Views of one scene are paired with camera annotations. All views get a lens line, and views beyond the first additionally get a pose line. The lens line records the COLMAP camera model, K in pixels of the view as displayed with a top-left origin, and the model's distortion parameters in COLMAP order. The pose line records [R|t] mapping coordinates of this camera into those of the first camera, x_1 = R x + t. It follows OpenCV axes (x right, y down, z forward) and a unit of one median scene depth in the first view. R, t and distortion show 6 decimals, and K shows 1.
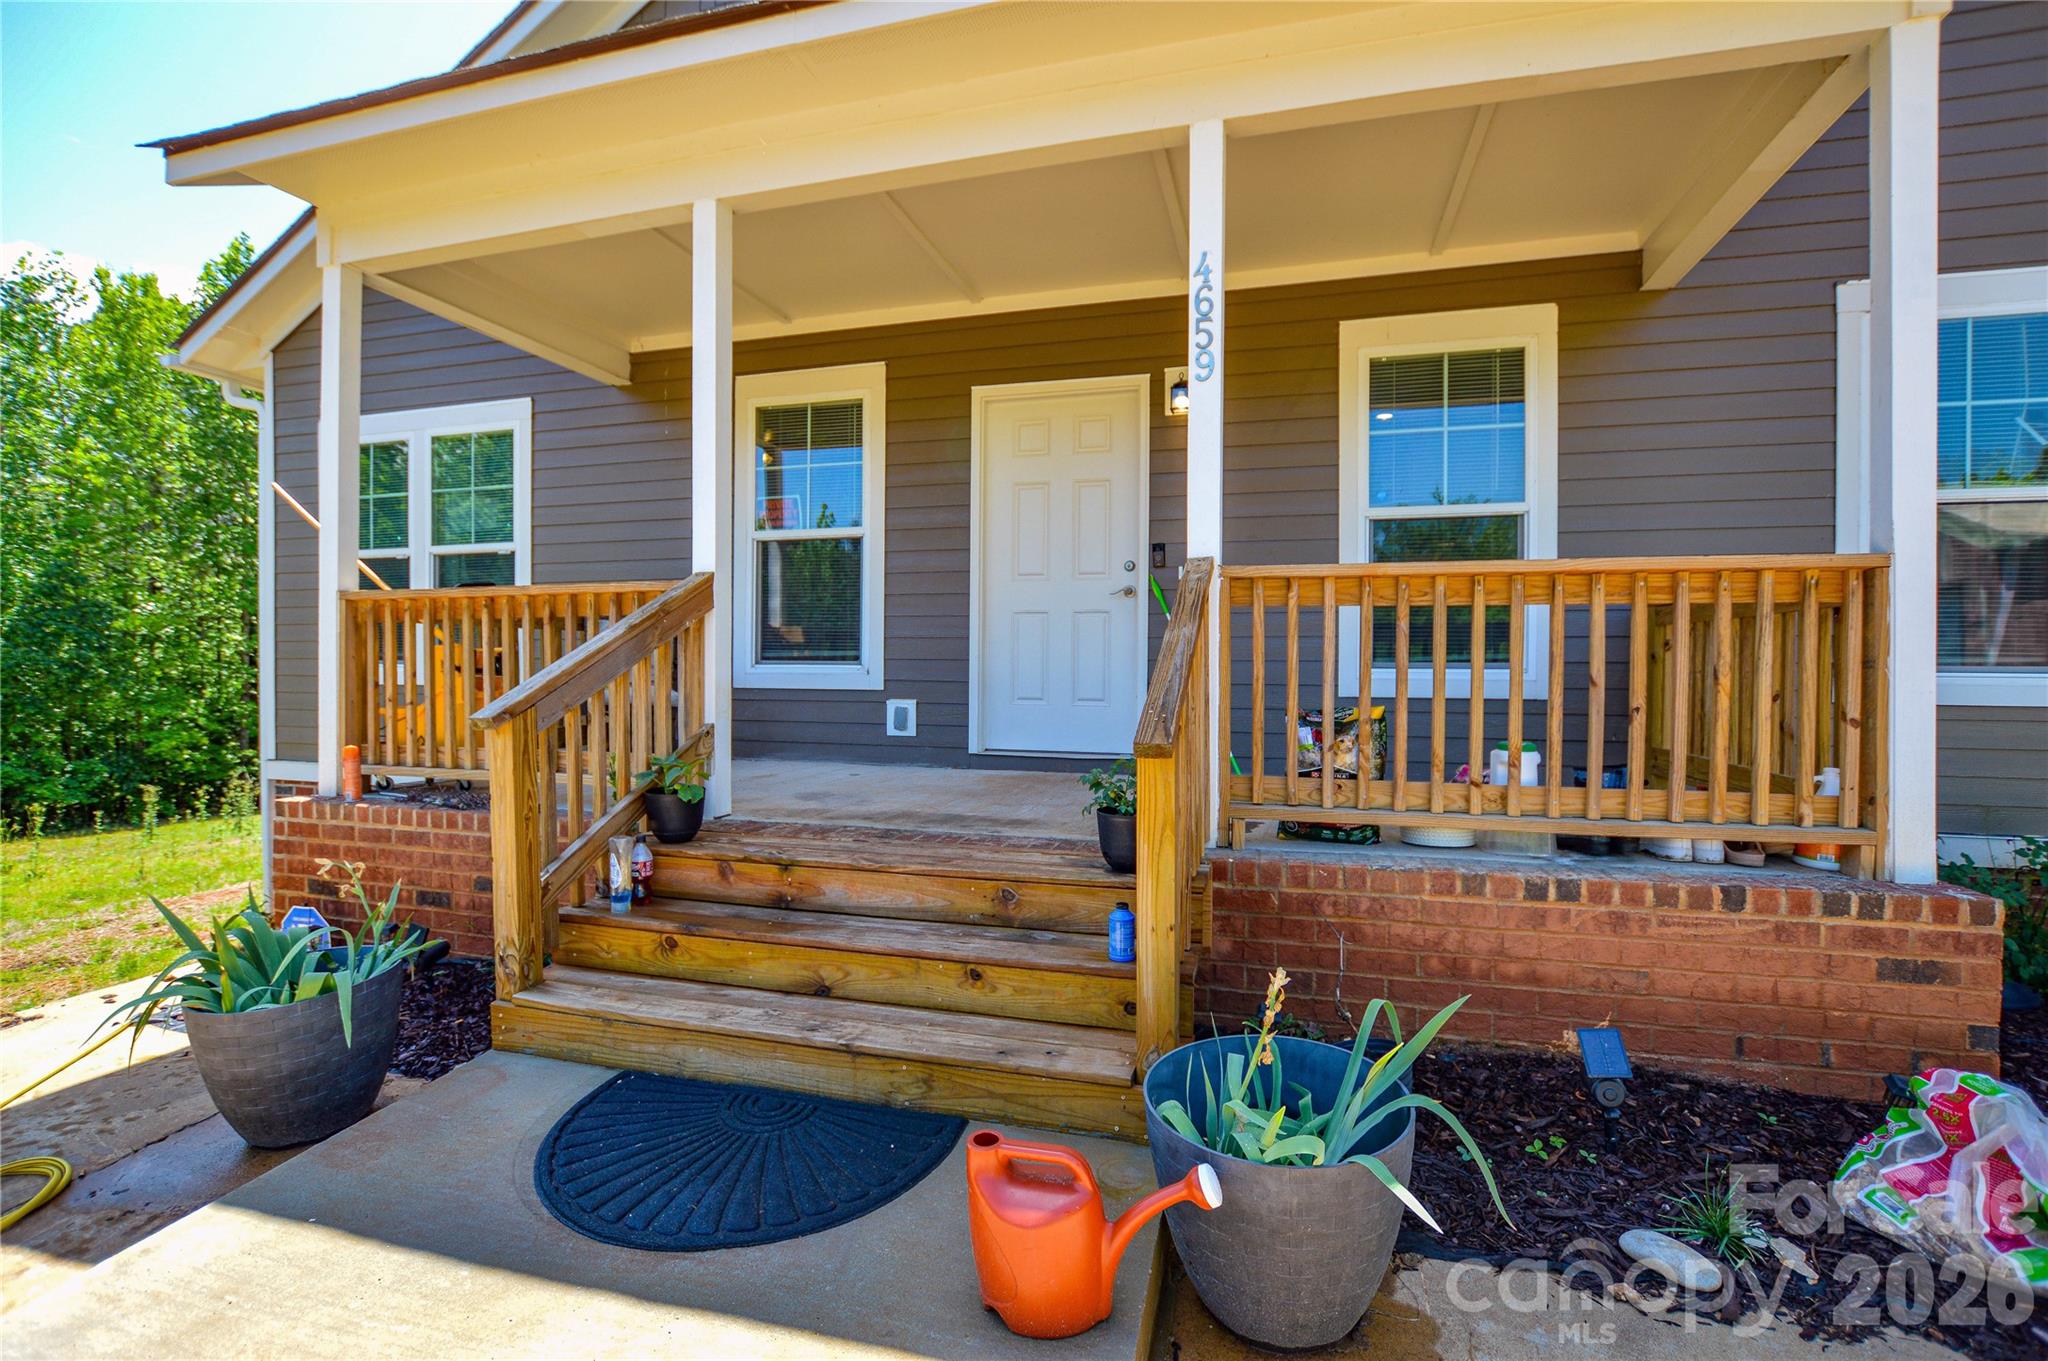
lens RADIAL K [[931.0, 0, 1033.3], [0, 931.0, 676.1], [0, 0, 1]] dist [-0.027882, 0.001706]
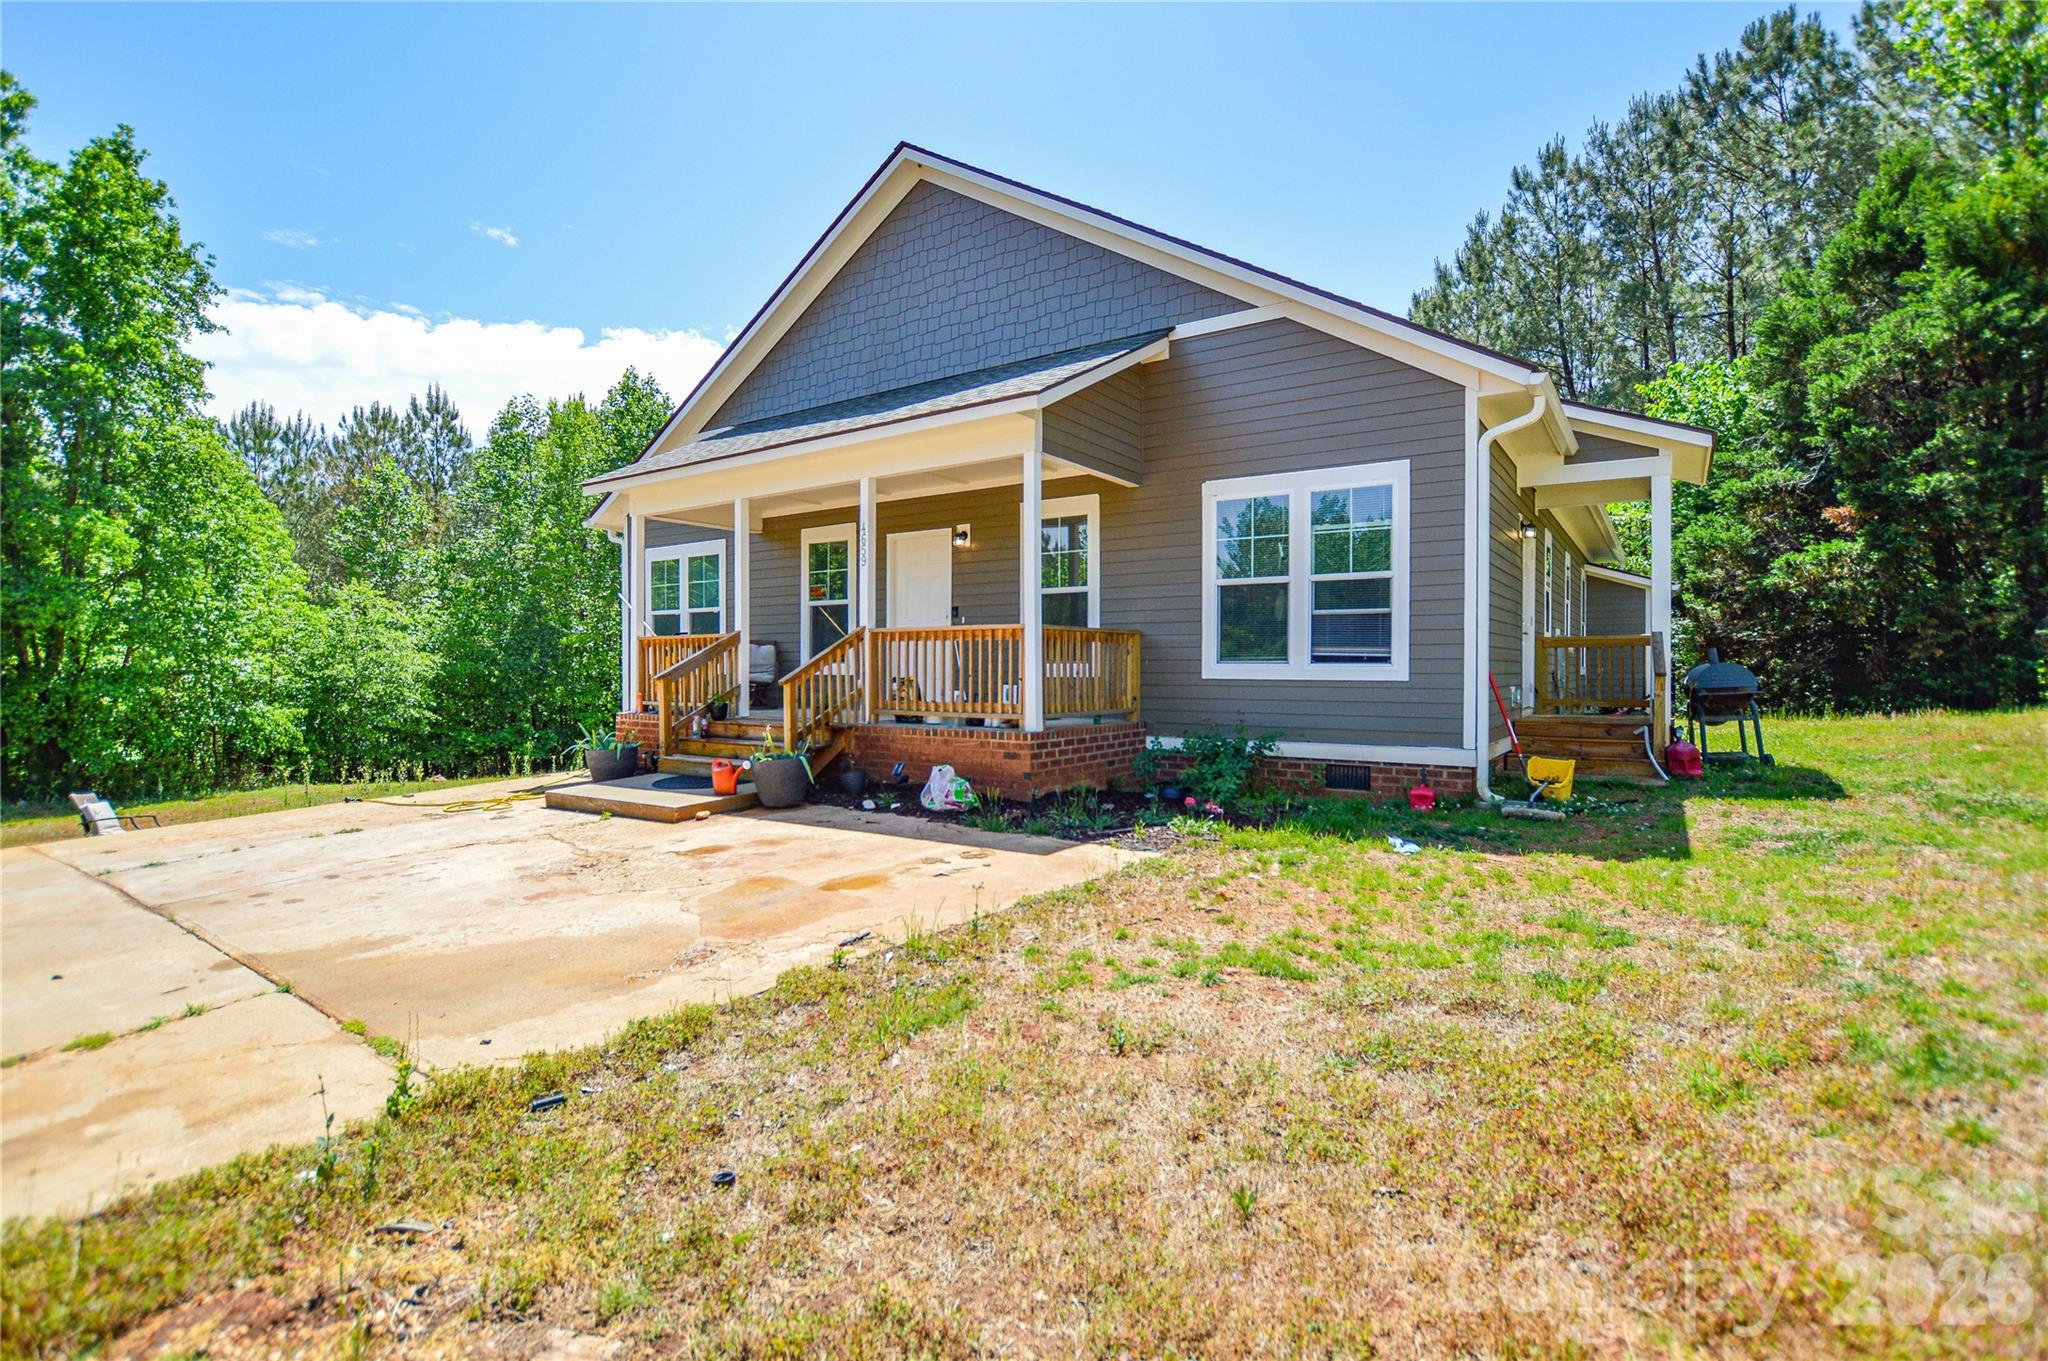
lens RADIAL K [[931.0, 0, 1015.5], [0, 931.0, 677.5], [0, 0, 1]] dist [-0.027882, 0.001706]
pose [[0.945275, 0.000437, -0.326276, 0.692708], [-0.000775, 0.999999, -0.000908, 0.017320], [0.326275, 0.001111, 0.945274, -0.710041]]
